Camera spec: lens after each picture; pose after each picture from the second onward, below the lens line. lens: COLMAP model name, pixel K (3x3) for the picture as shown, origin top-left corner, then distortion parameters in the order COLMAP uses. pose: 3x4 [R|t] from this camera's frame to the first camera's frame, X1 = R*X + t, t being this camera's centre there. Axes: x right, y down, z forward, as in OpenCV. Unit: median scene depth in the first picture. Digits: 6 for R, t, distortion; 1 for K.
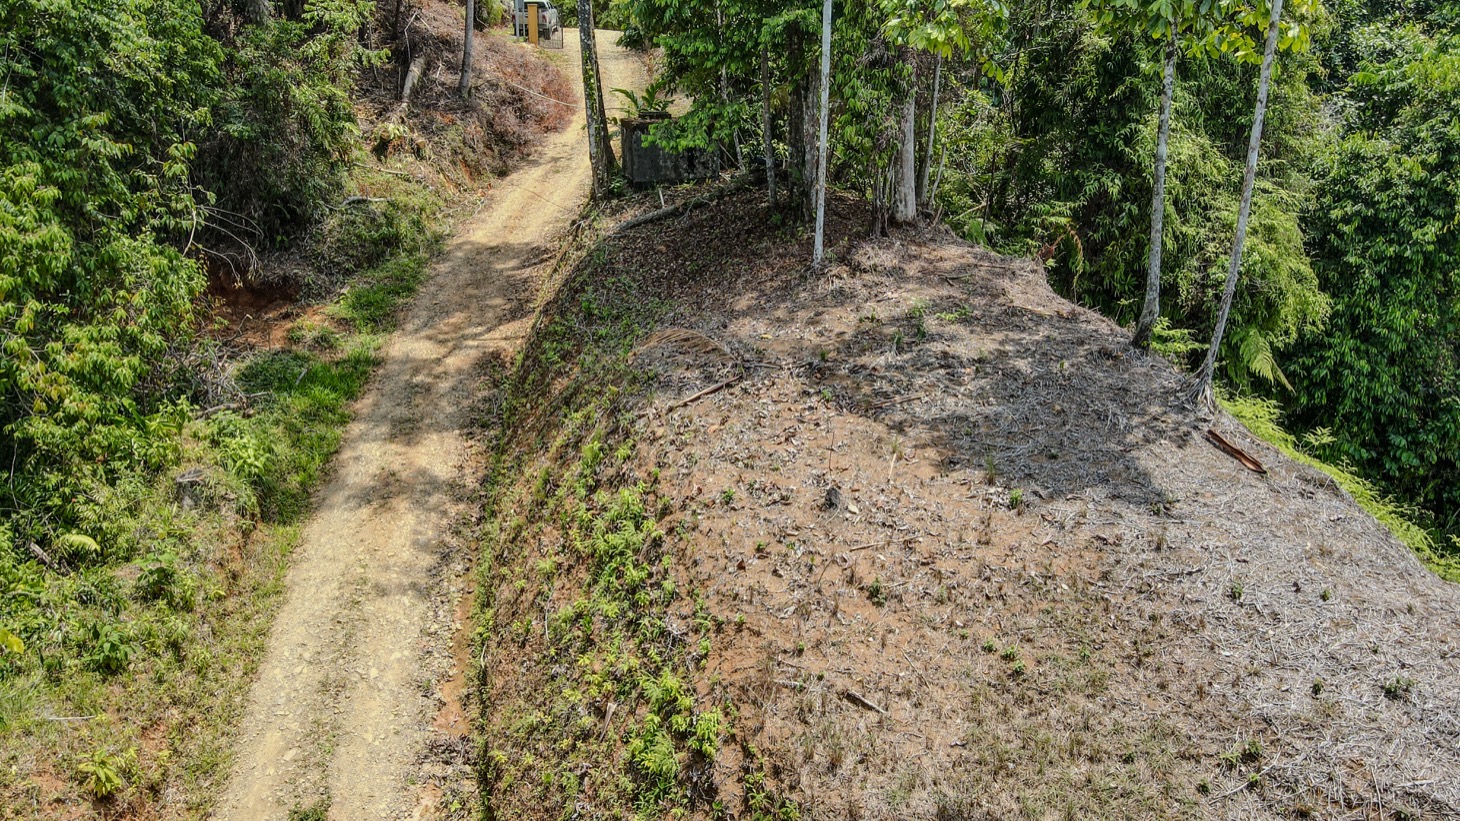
lens RADIAL K [[1091.5, 0, 709.9], [0, 1091.5, 406.7], [0, 0, 1]] dist [0.001088, 0.002307]
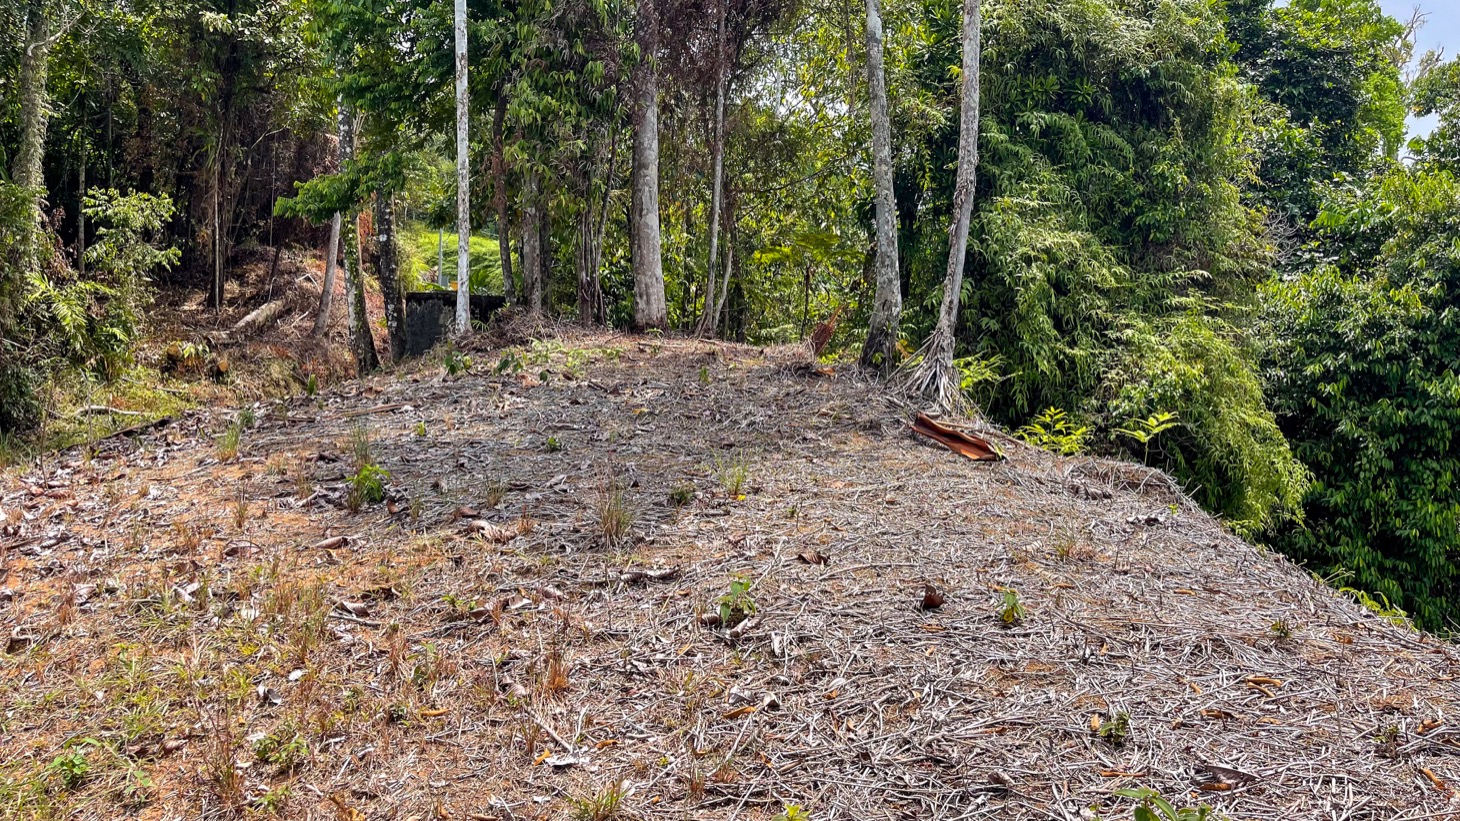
lens RADIAL K [[1083.1, 0, 731.1], [0, 1083.1, 439.5], [0, 0, 1]] dist [-0.006270, -0.002205]
pose [[0.998016, 0.008071, -0.062436, 0.241878], [-0.028245, 0.943736, -0.329490, 0.109422], [0.056264, 0.330600, 0.942092, 0.333864]]
